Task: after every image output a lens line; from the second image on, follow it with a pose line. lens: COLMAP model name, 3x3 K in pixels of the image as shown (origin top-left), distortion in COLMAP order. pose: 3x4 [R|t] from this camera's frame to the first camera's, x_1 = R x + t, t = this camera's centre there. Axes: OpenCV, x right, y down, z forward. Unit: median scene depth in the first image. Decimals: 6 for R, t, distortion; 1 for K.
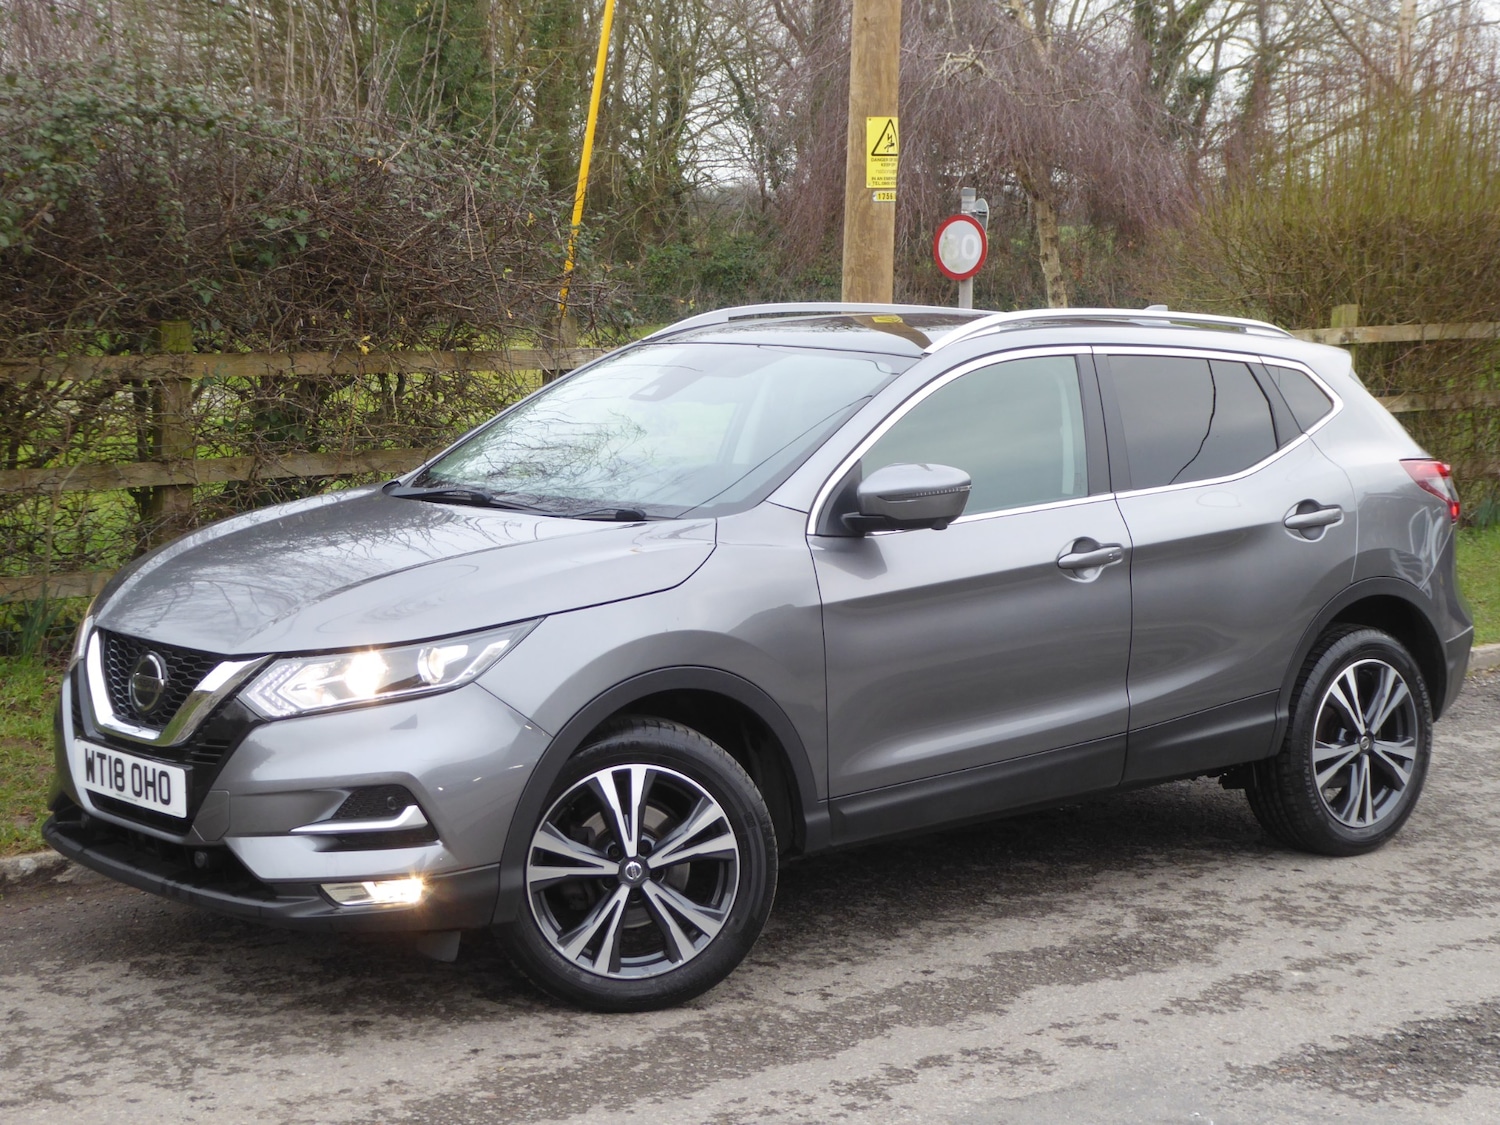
lens RADIAL K [[2745.9, 0, 745.5], [0, 2745.9, 564.8], [0, 0, 1]] dist [0.067139, 0.072042]
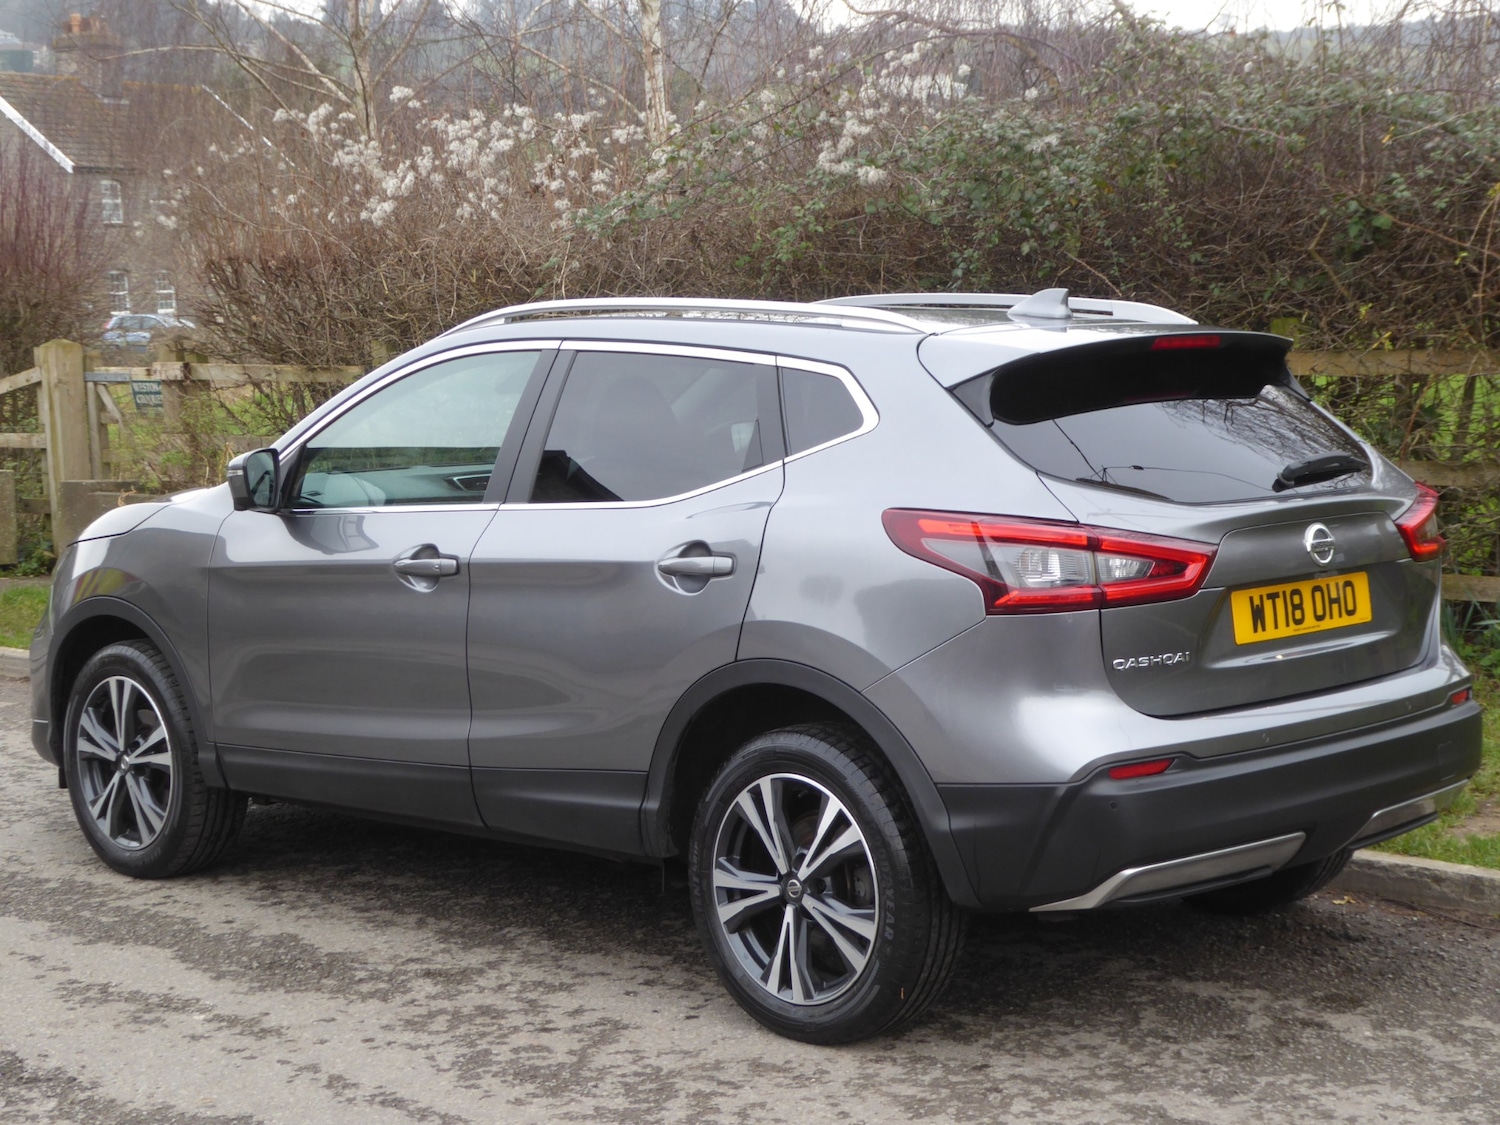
lens RADIAL K [[2562.8, 0, 750.0], [0, 2562.8, 562.5], [0, 0, 1]] dist [0.048200, 0.074024]
pose [[0.079102, 0.085085, -0.993229, 1.071344], [-0.088879, 0.992985, 0.077985, -0.087493], [0.992896, 0.082108, 0.086110, 1.110945]]
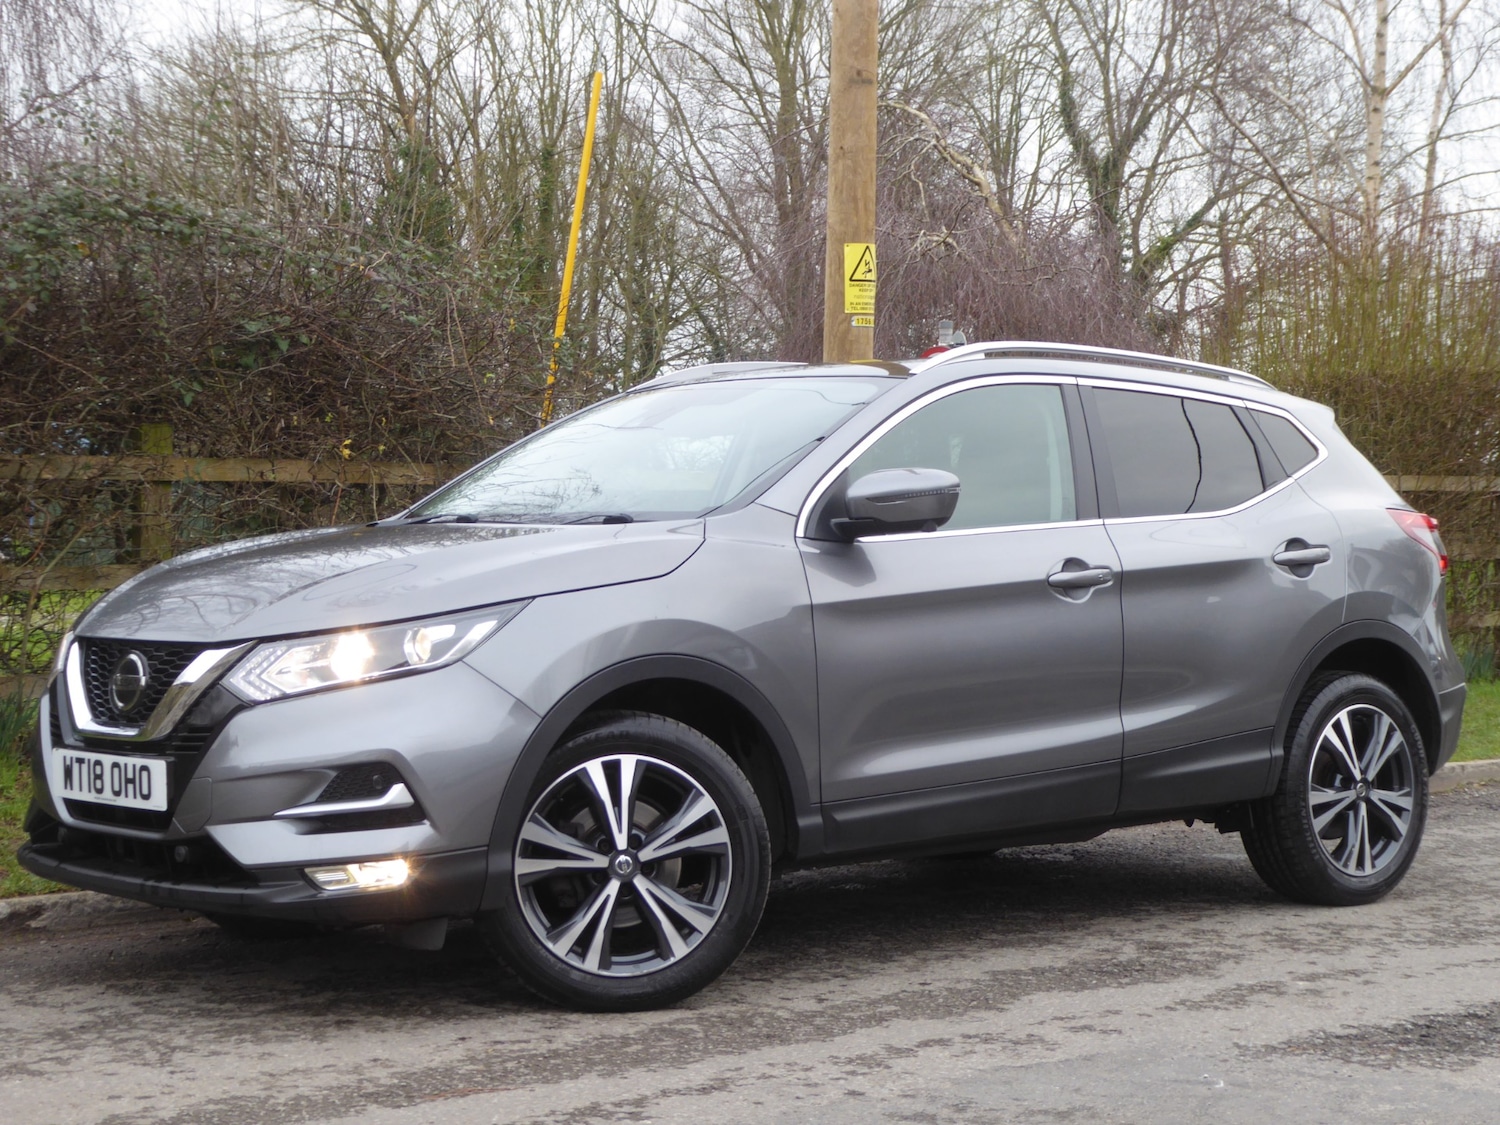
lens RADIAL K [[2753.7, 0, 750.0], [0, 2753.7, 562.5], [0, 0, 1]] dist [0.082682, -0.081464]
pose [[0.999888, -0.009558, 0.011486, -0.005709], [0.010679, 0.994747, -0.101805, 0.098849], [-0.010452, 0.101917, 0.994738, 0.010539]]
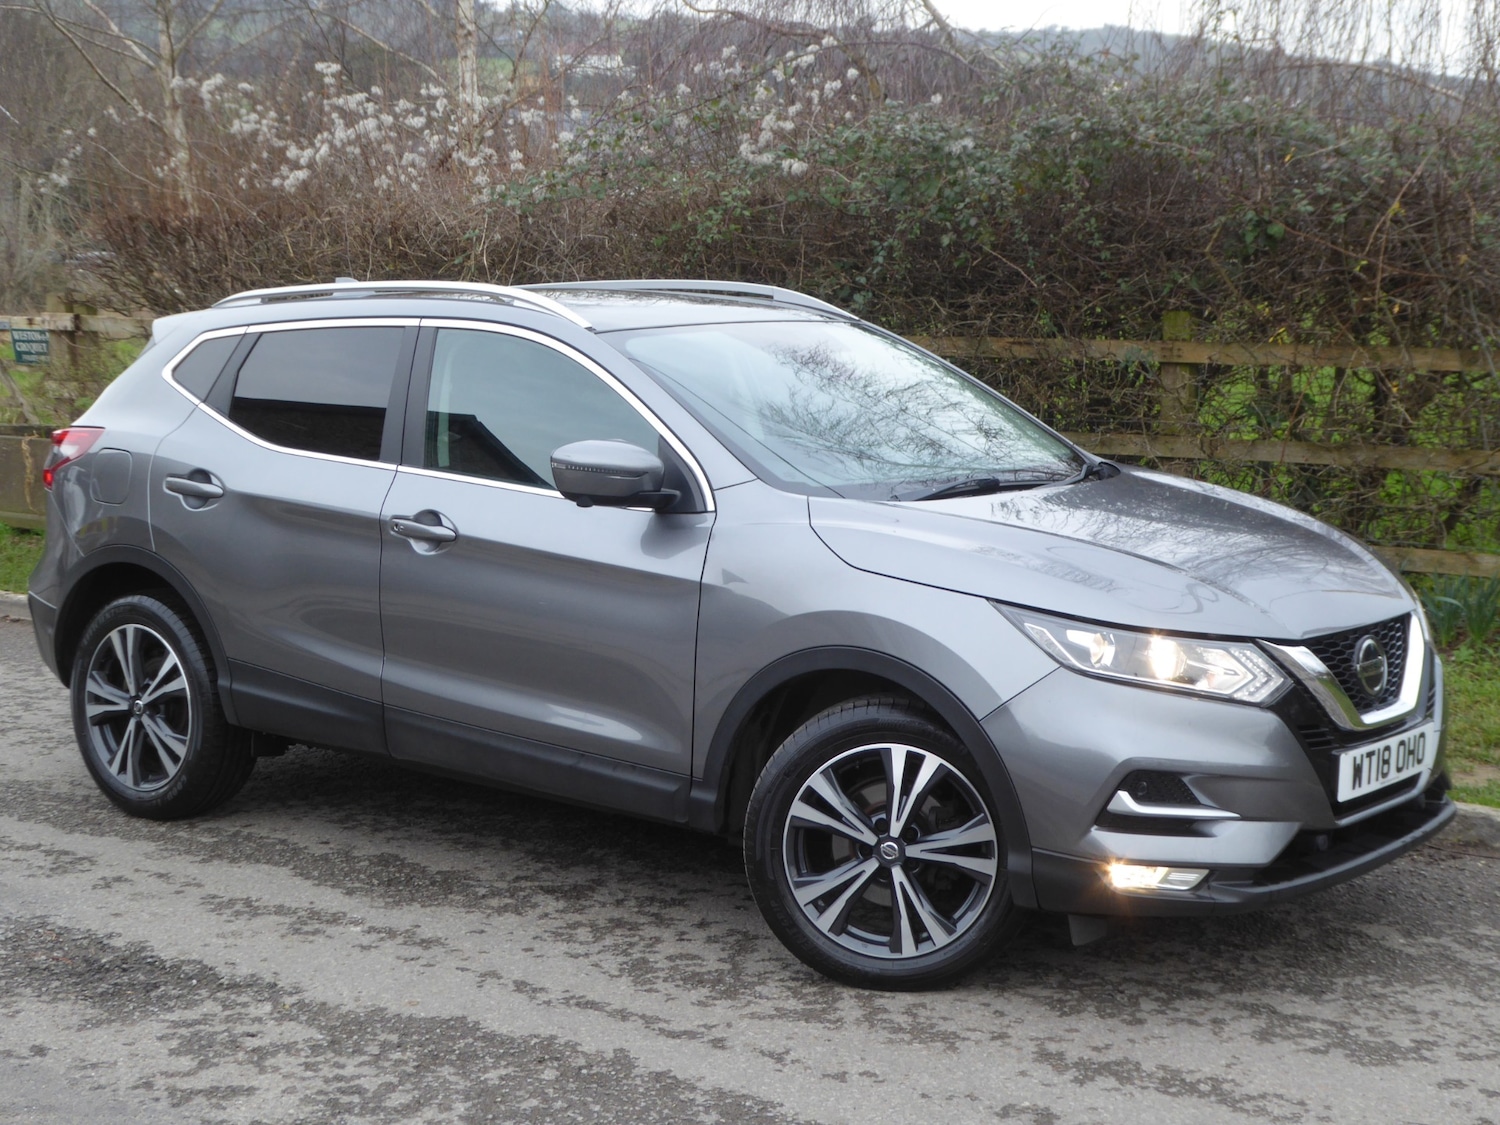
lens RADIAL K [[2386.6, 0, 750.0], [0, 2386.6, 562.5], [0, 0, 1]] dist [0.015168, 0.042768]
pose [[0.205947, 0.109014, -0.972472, 1.083042], [-0.119147, 0.989175, 0.085654, -0.077207], [0.971283, 0.098227, 0.216706, 0.934530]]
